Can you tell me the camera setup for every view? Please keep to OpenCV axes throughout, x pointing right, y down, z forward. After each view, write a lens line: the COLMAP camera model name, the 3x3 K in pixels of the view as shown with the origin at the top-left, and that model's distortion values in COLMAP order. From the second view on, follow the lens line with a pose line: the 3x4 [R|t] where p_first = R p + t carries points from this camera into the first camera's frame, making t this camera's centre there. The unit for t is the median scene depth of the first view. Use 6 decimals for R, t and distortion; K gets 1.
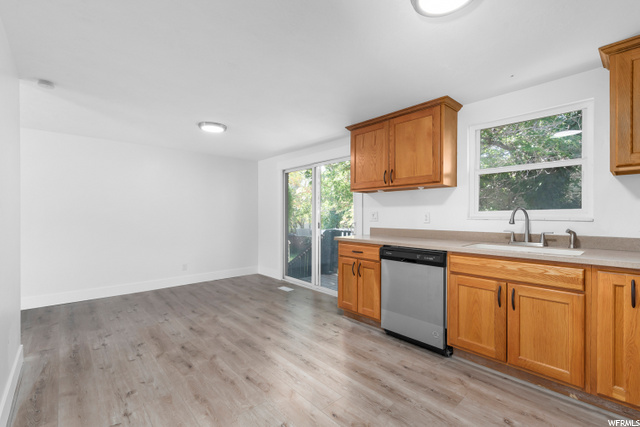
lens RADIAL K [[281.4, 0, 322.2], [0, 281.4, 216.5], [0, 0, 1]] dist [0.002758, 0.000094]
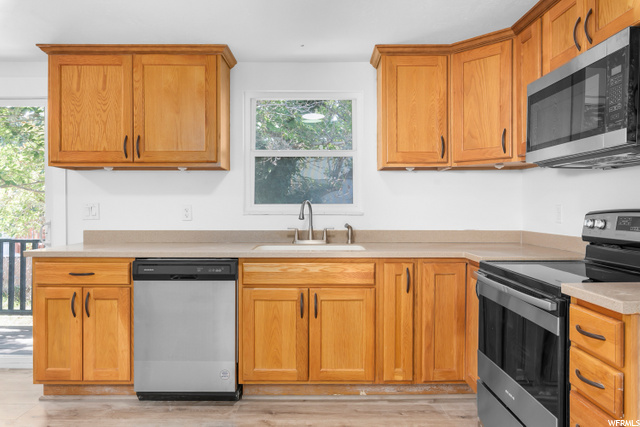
lens RADIAL K [[431.1, 0, 319.1], [0, 431.1, 213.3], [0, 0, 1]] dist [0.002931, -0.003488]
pose [[0.675423, -0.010544, 0.737355, -0.249803], [0.003734, 0.999934, 0.010878, -0.005994], [-0.737421, -0.004594, 0.675418, 0.079036]]
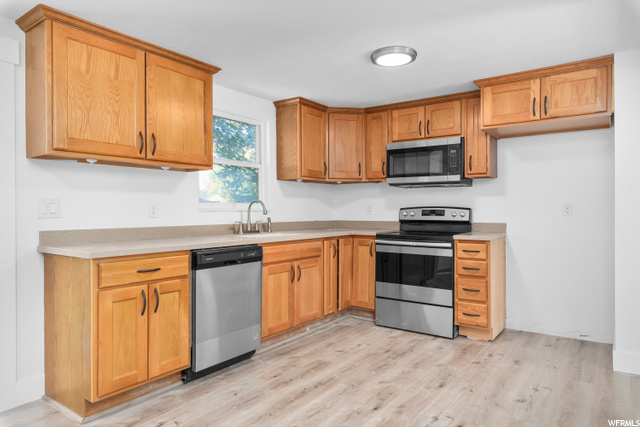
lens RADIAL K [[413.5, 0, 320.0], [0, 413.5, 208.0], [0, 0, 1]] dist [0.007533, -0.004419]
pose [[-0.202274, 0.001301, 0.979328, -0.983152], [0.002681, 0.999996, -0.000775, 0.003076], [-0.979325, 0.002469, -0.202277, 1.086516]]
